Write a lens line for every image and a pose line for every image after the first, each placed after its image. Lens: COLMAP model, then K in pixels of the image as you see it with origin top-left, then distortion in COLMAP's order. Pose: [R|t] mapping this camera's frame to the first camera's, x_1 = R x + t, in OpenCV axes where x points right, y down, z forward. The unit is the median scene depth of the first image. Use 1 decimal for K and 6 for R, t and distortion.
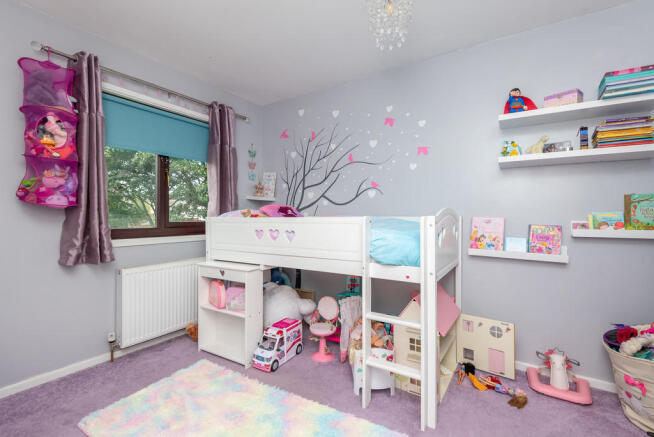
lens RADIAL K [[293.0, 0, 330.9], [0, 293.0, 227.1], [0, 0, 1]] dist [0.038449, -0.017683]
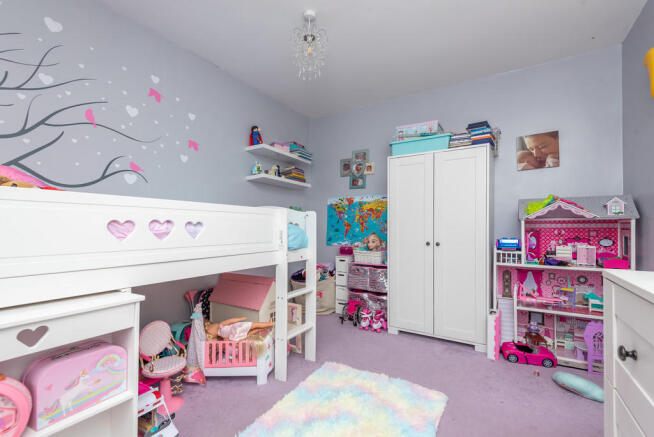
lens RADIAL K [[293.0, 0, 330.9], [0, 293.0, 227.1], [0, 0, 1]] dist [0.038449, -0.017683]
pose [[-0.010679, 0.001390, 0.999942, -0.679556], [0.028696, 0.999588, -0.001083, 0.026818], [-0.999531, 0.028682, -0.010715, 0.562908]]
